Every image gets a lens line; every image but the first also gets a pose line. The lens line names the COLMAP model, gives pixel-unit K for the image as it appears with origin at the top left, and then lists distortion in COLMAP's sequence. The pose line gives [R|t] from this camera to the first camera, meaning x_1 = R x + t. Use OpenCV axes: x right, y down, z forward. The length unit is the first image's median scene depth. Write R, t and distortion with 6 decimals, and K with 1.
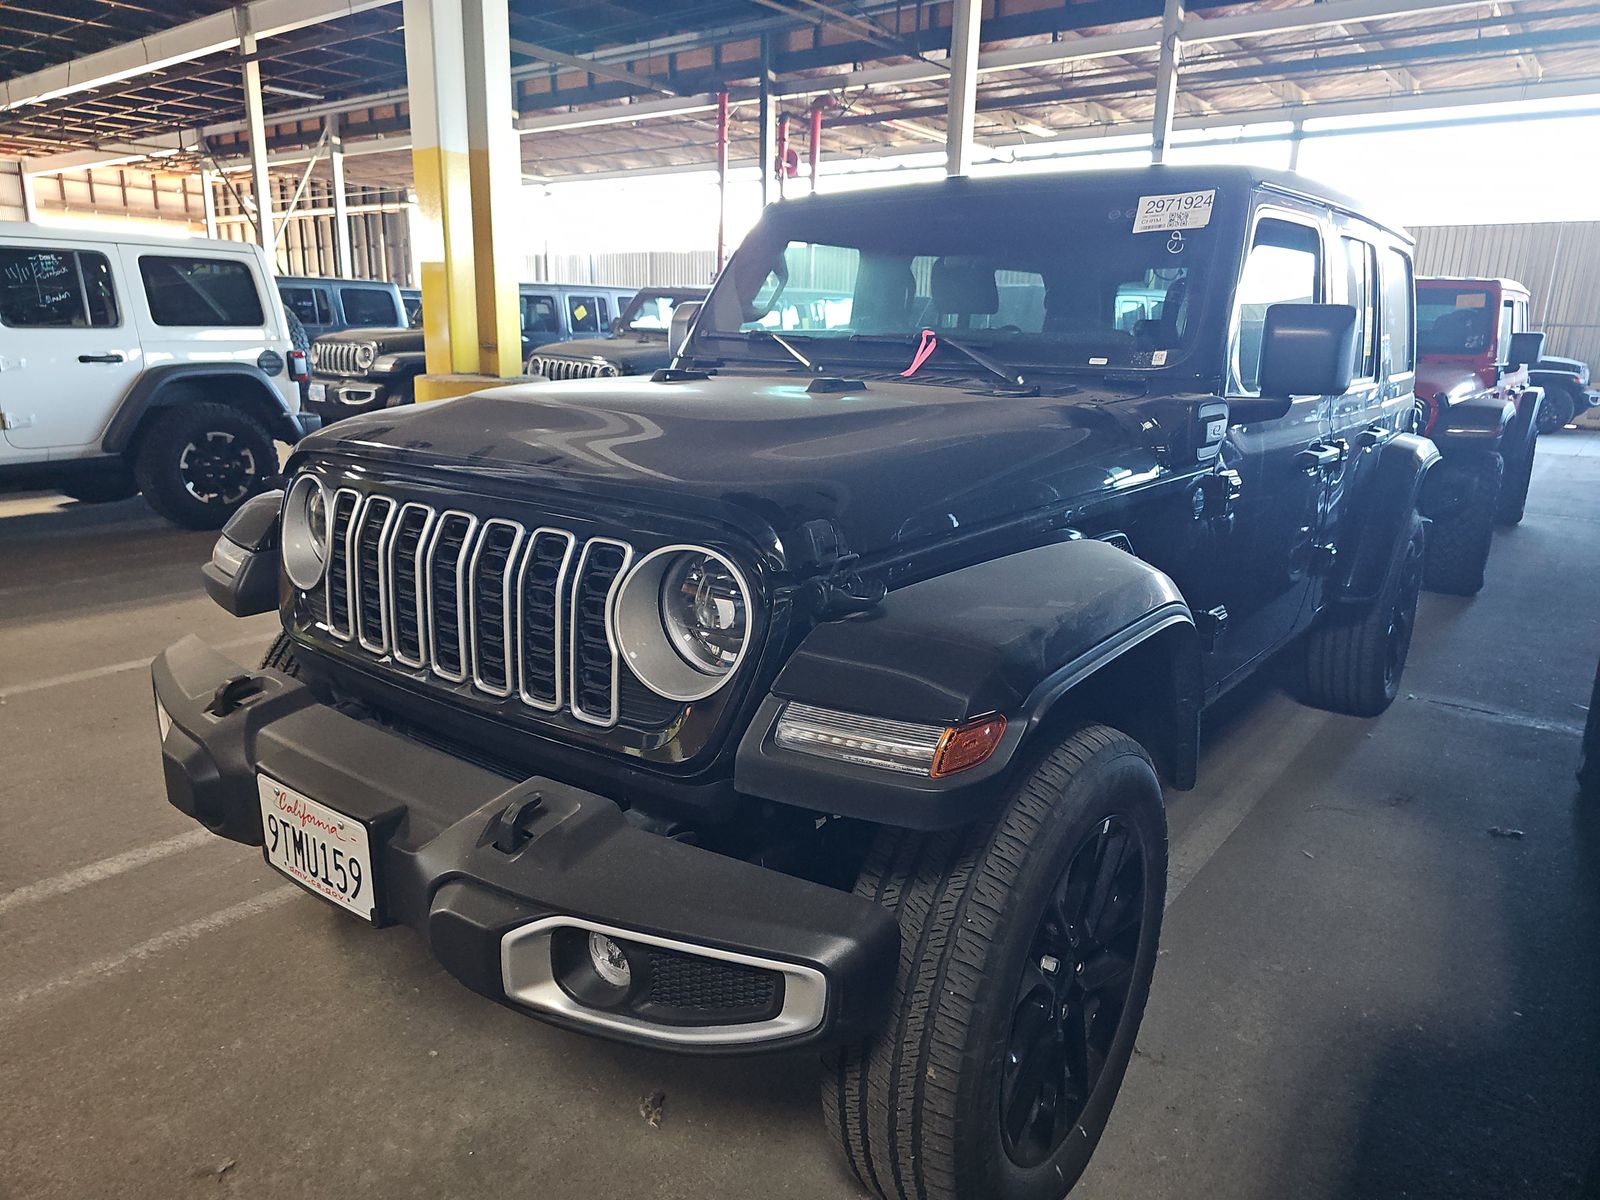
lens RADIAL K [[1081.4, 0, 803.0], [0, 1081.4, 577.5], [0, 0, 1]] dist [0.045551, -0.044097]
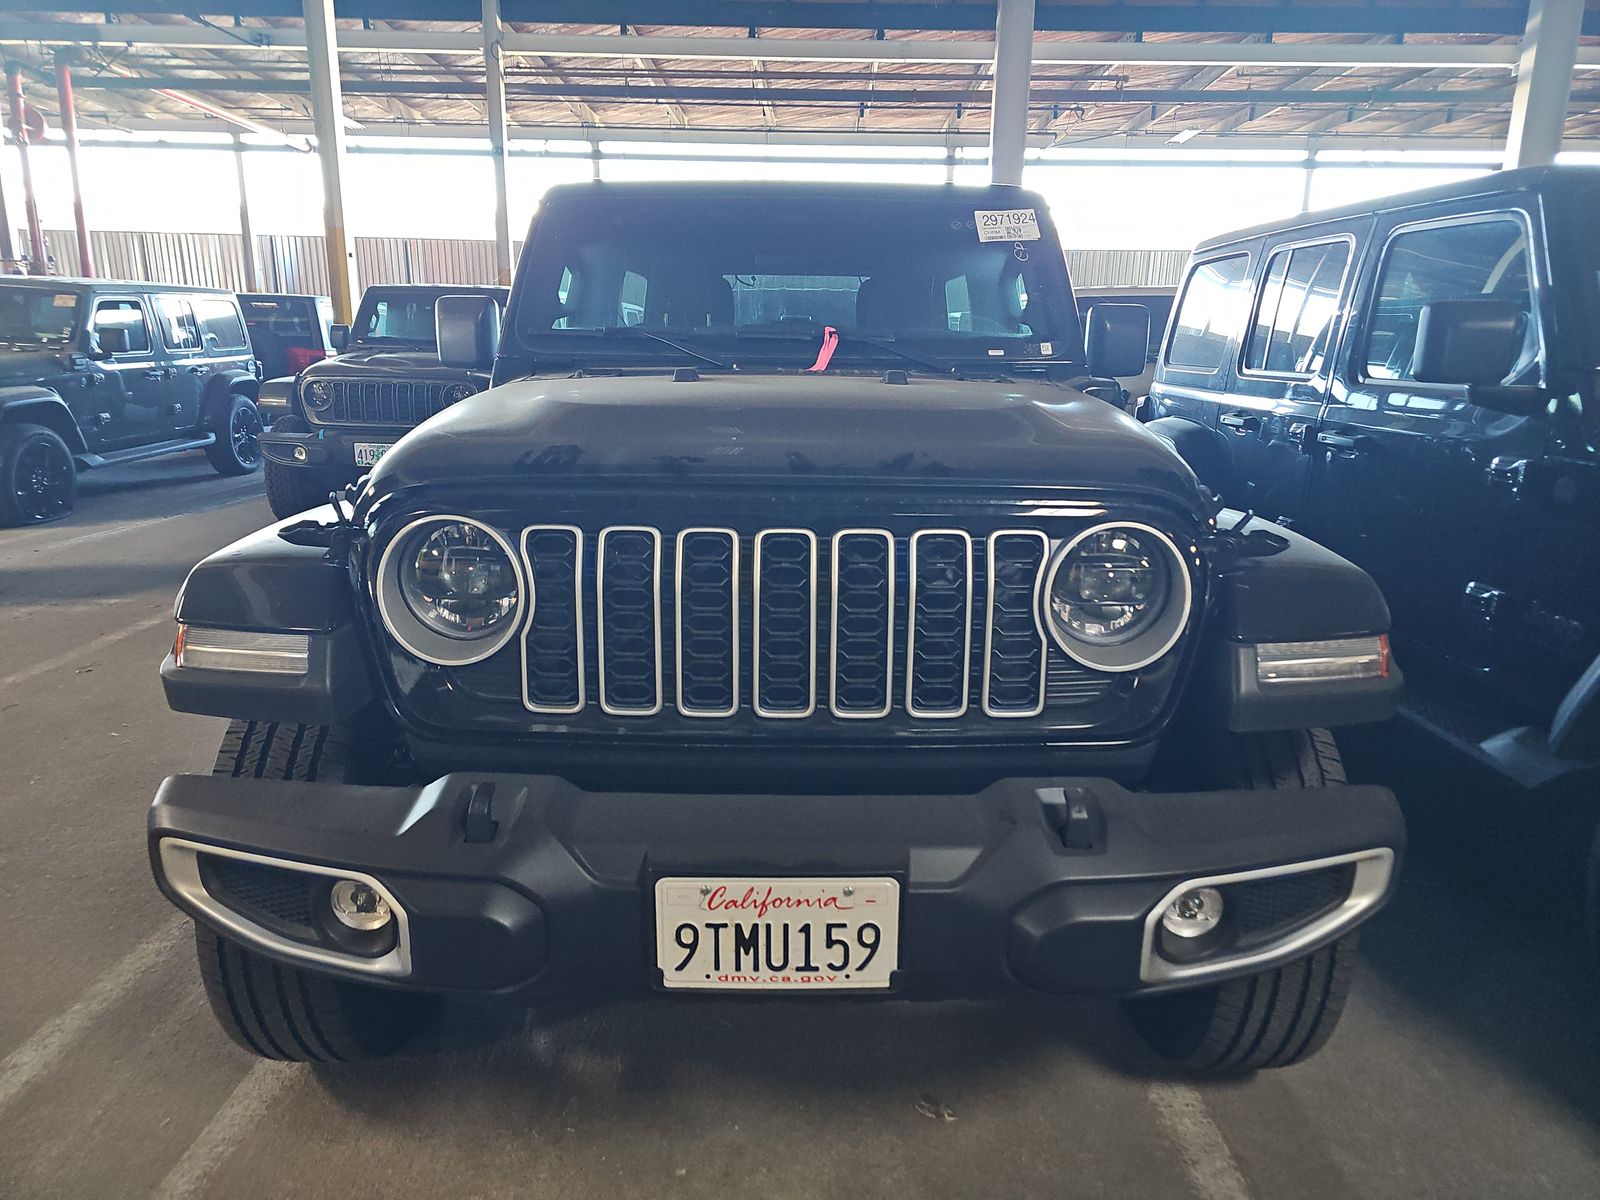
lens RADIAL K [[1063.9, 0, 794.1], [0, 1063.9, 596.9], [0, 0, 1]] dist [0.044536, -0.028324]
pose [[0.791471, -0.152316, 0.591923, -0.111026], [0.142712, 0.987735, 0.063345, -0.007909], [-0.594312, 0.034339, 0.803501, 0.039846]]
